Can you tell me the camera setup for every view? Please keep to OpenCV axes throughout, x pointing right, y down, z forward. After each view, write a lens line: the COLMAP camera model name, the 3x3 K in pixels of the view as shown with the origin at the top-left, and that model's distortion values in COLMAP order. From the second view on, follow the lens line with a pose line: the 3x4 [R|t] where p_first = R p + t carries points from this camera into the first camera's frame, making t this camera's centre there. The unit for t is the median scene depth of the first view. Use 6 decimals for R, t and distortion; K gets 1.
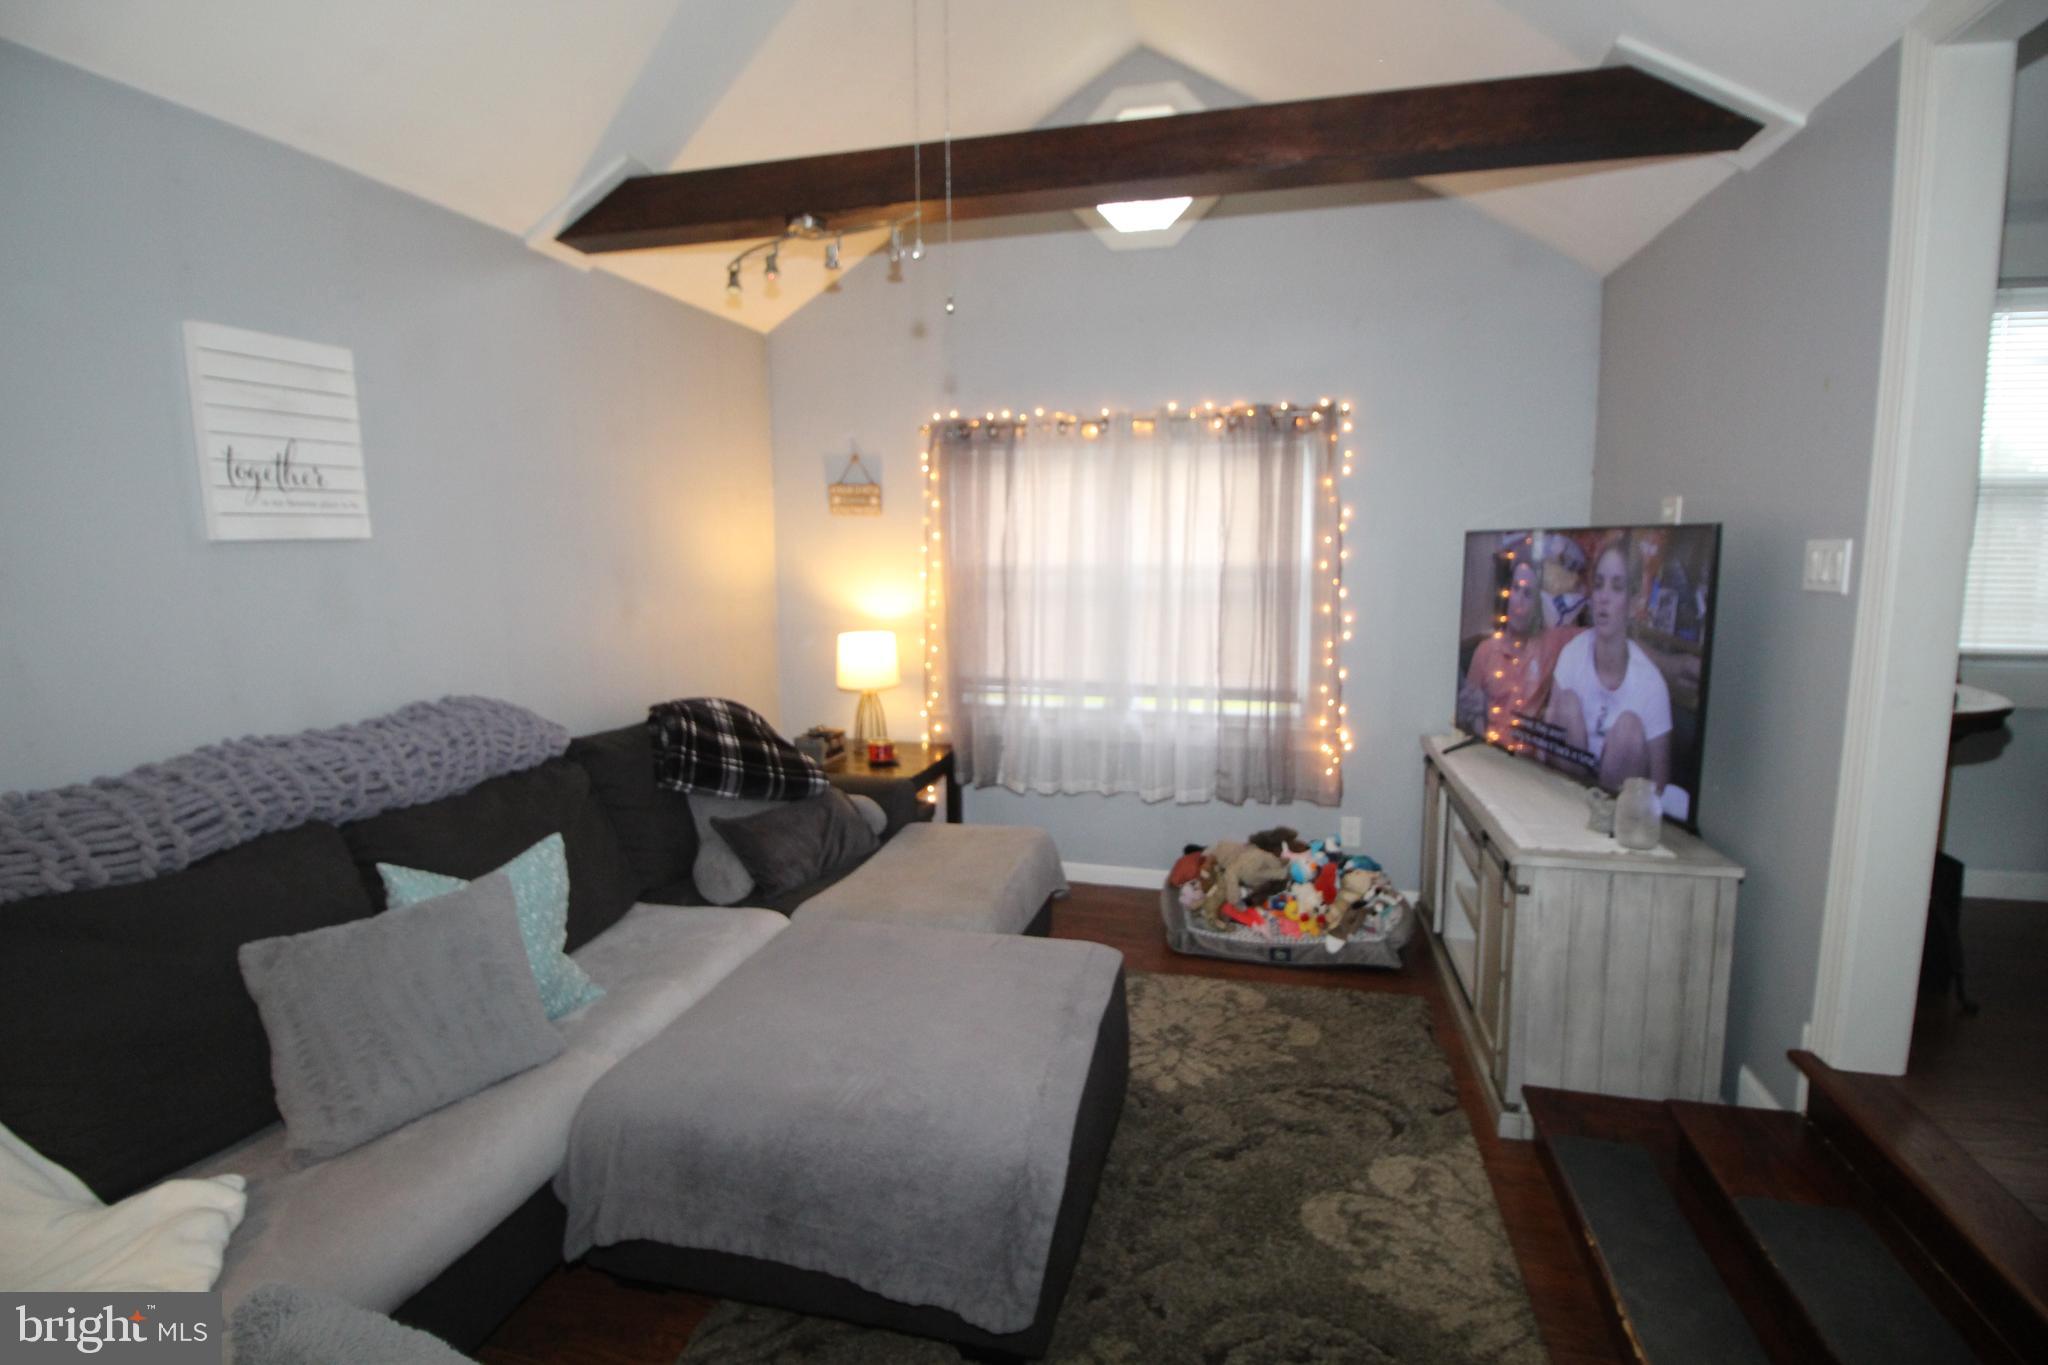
lens RADIAL K [[953.6, 0, 1053.6], [0, 953.6, 646.9], [0, 0, 1]] dist [-0.000052, -0.012136]
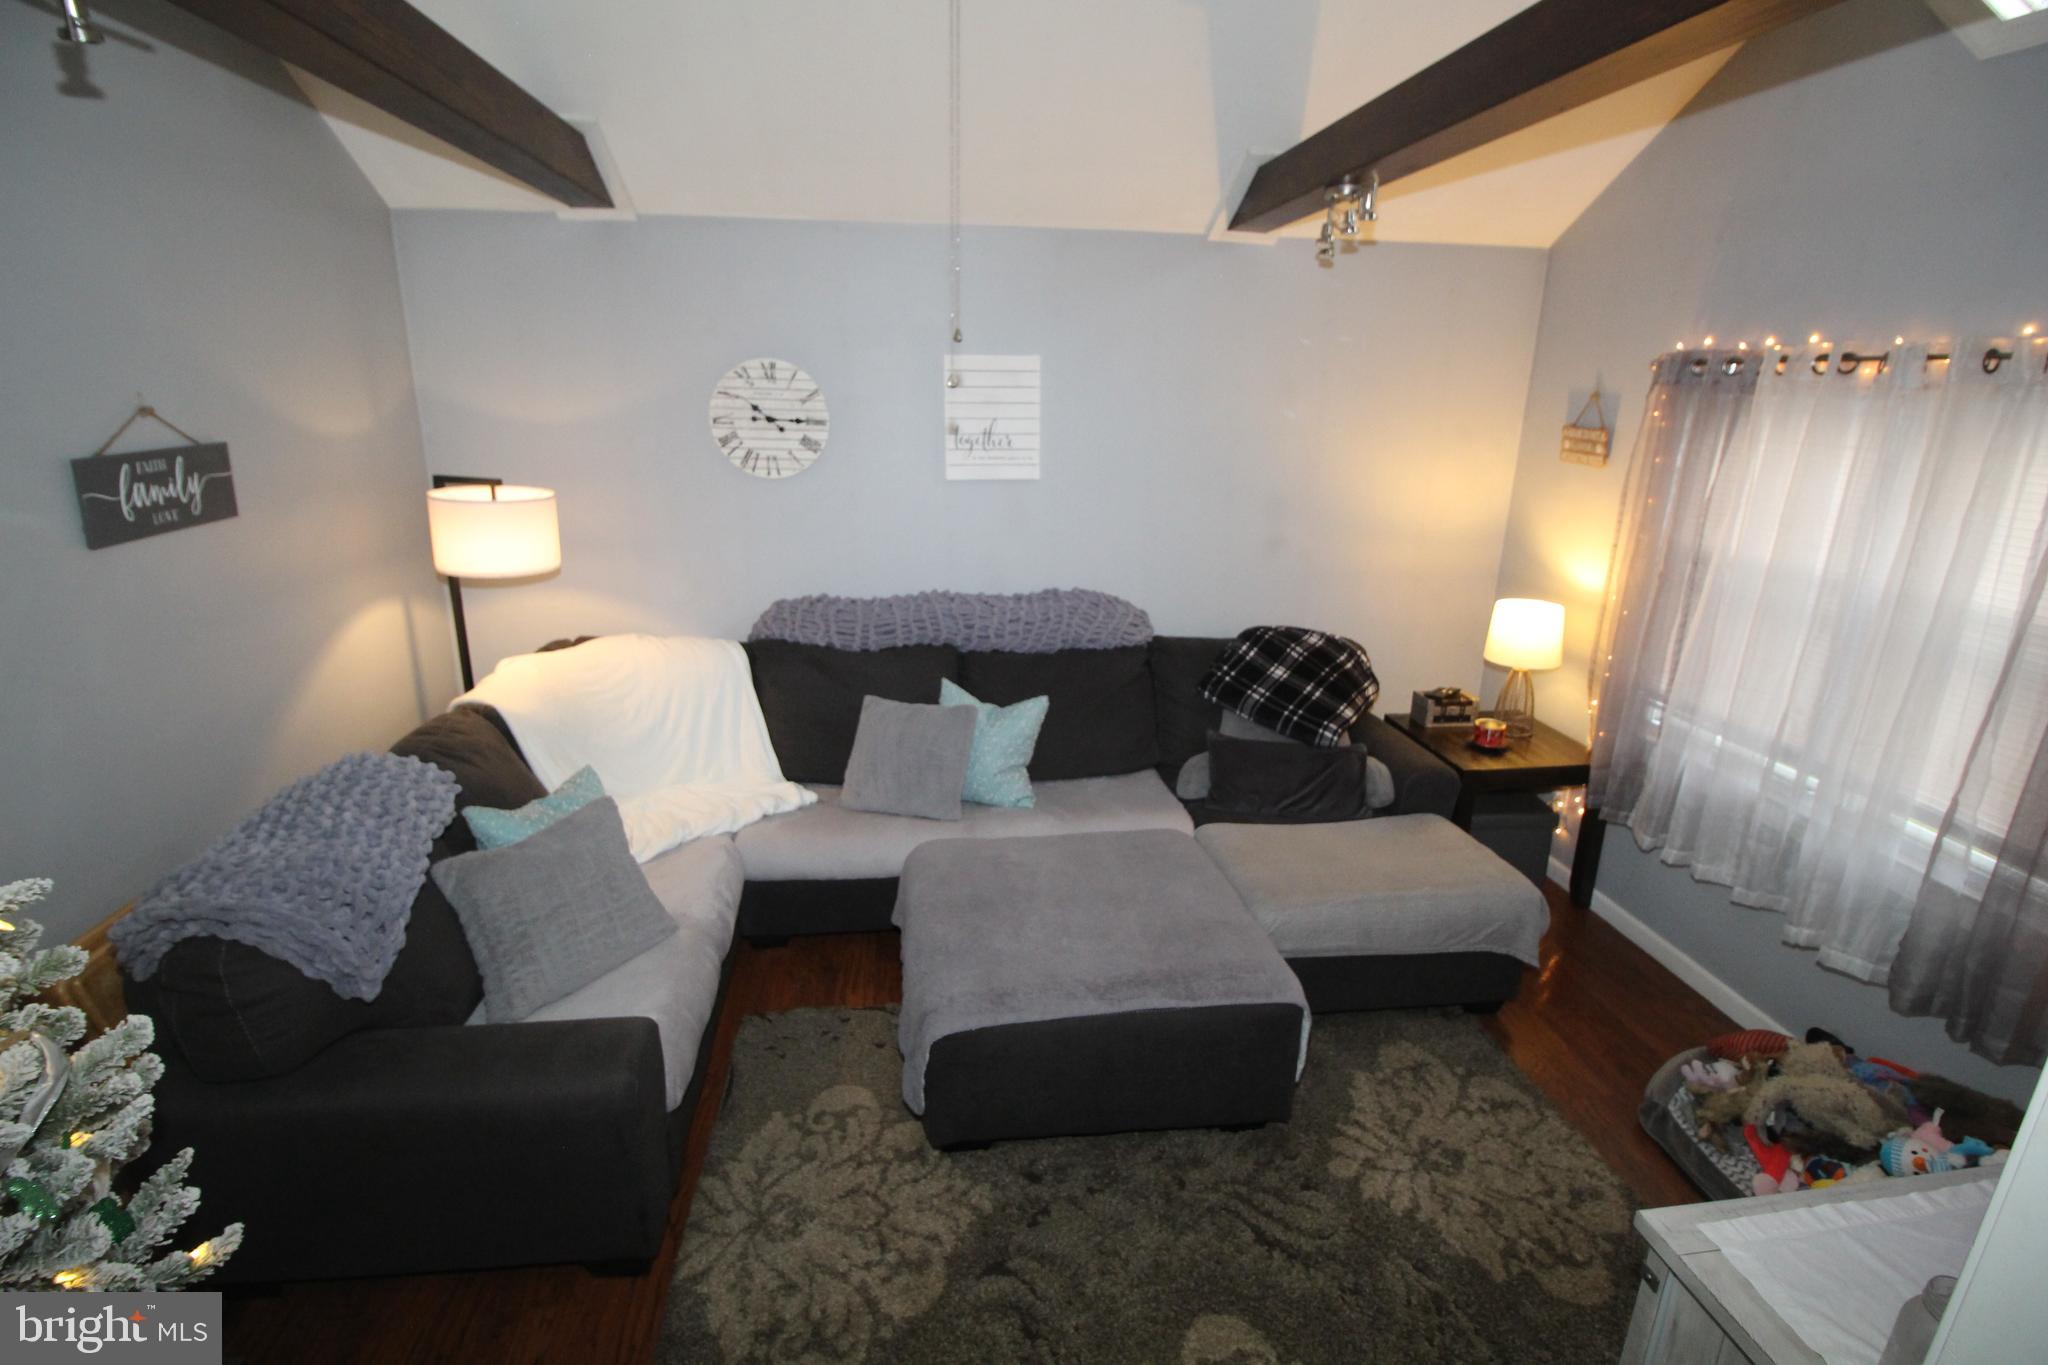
lens RADIAL K [[953.6, 0, 1020.0], [0, 953.6, 662.3], [0, 0, 1]] dist [-0.000052, -0.012136]
pose [[0.353143, 0.273330, -0.894752, 0.658784], [-0.121252, 0.961677, 0.245918, -0.181682], [0.927679, 0.021646, 0.372751, 0.349681]]
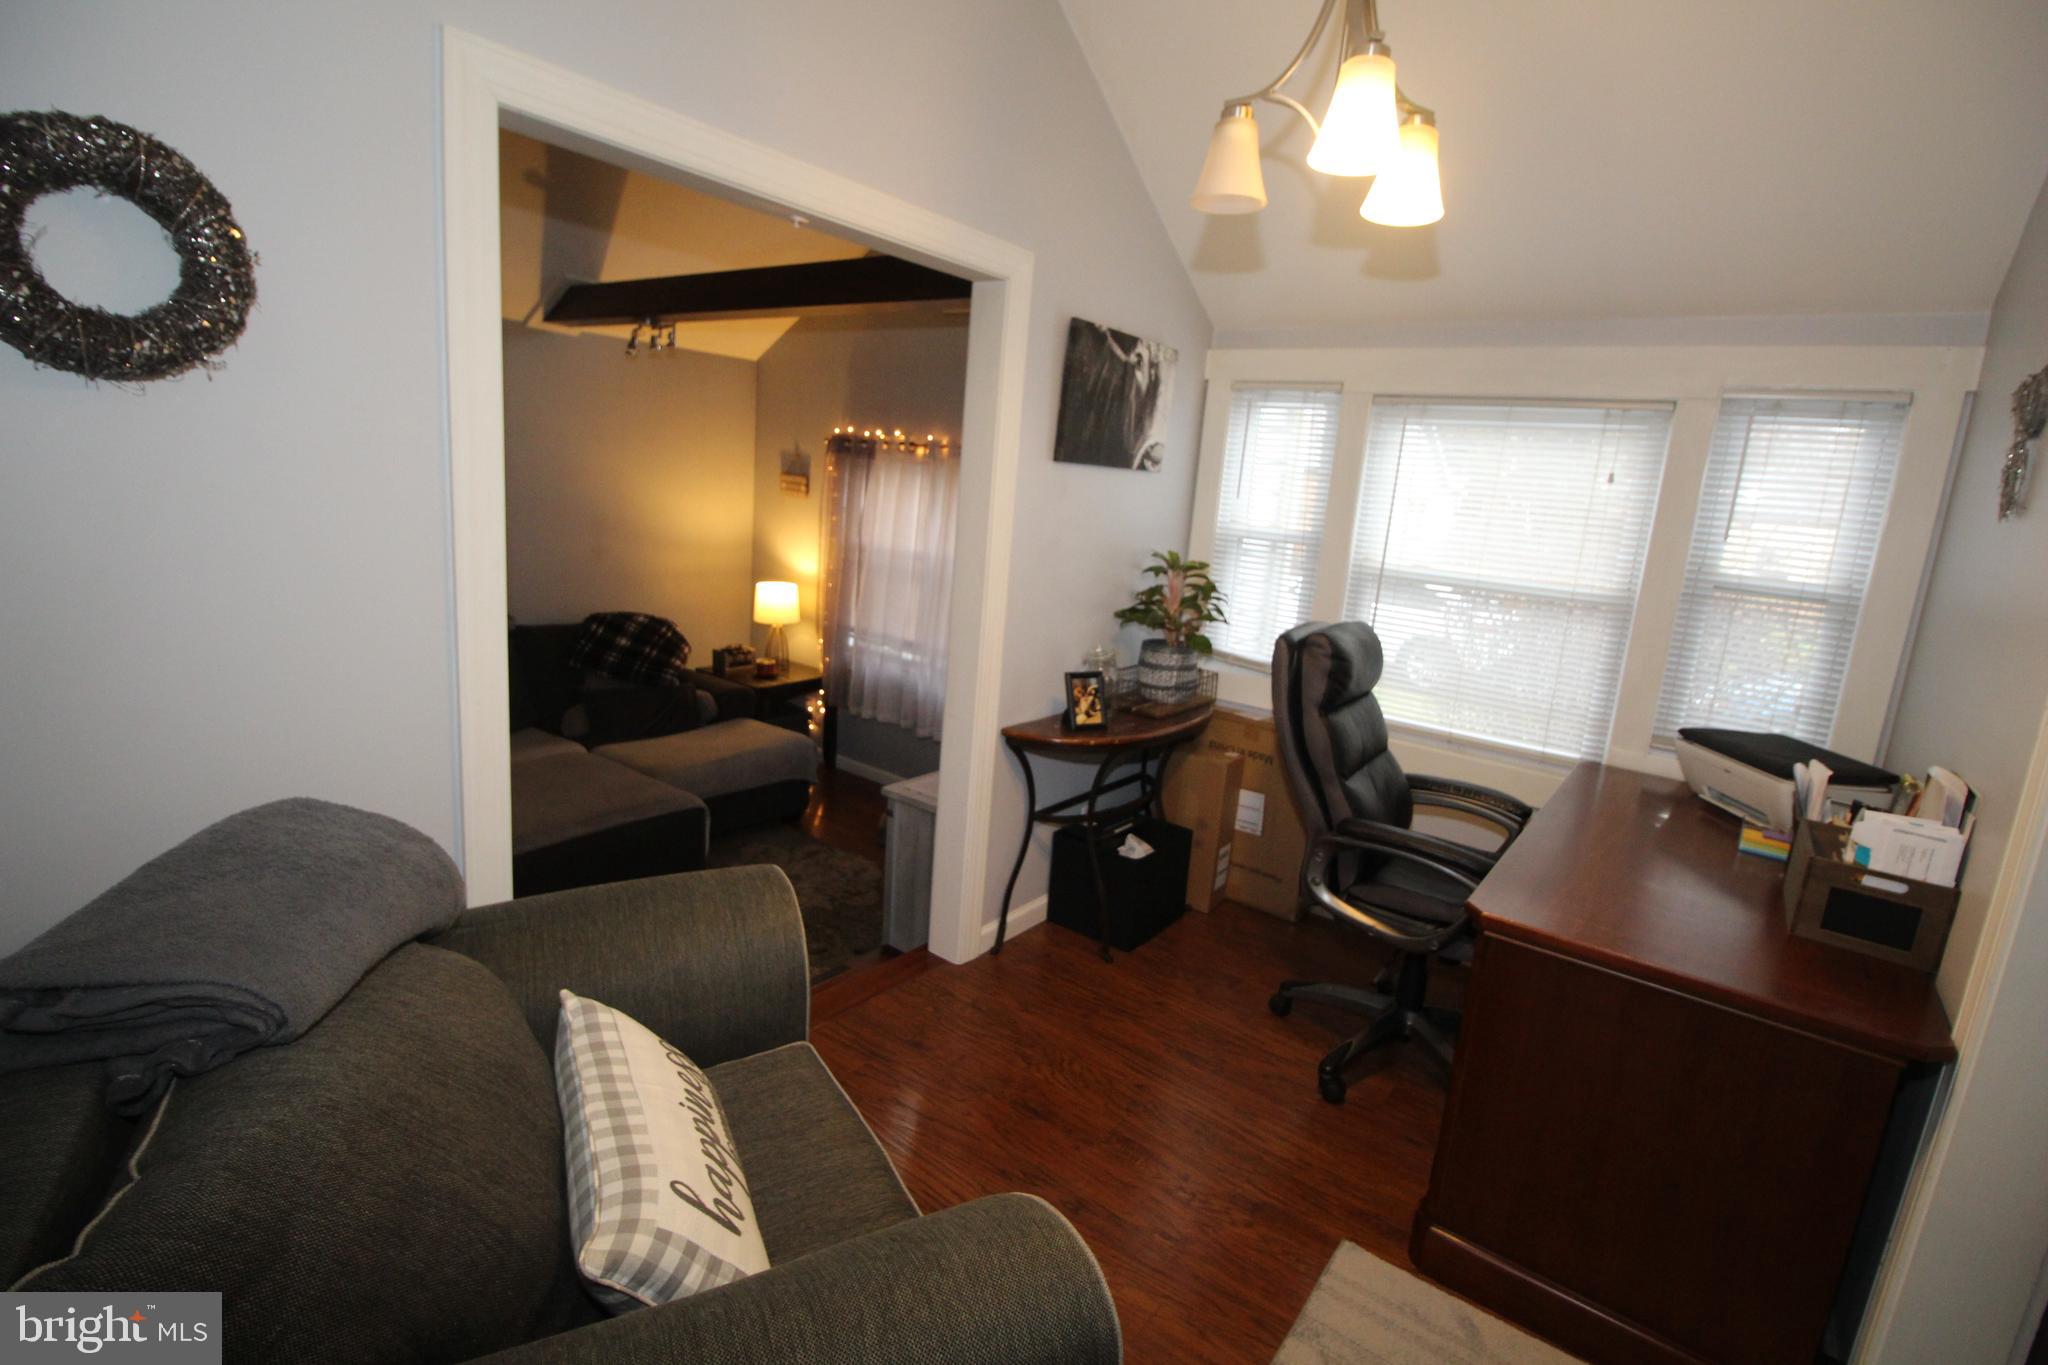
lens RADIAL K [[953.6, 0, 1036.1], [0, 953.6, 667.3], [0, 0, 1]] dist [-0.000052, -0.012136]
pose [[0.913693, 0.159974, -0.373596, 1.040456], [-0.129485, 0.985952, 0.105509, -0.135185], [0.385226, -0.048028, 0.921571, -0.228926]]
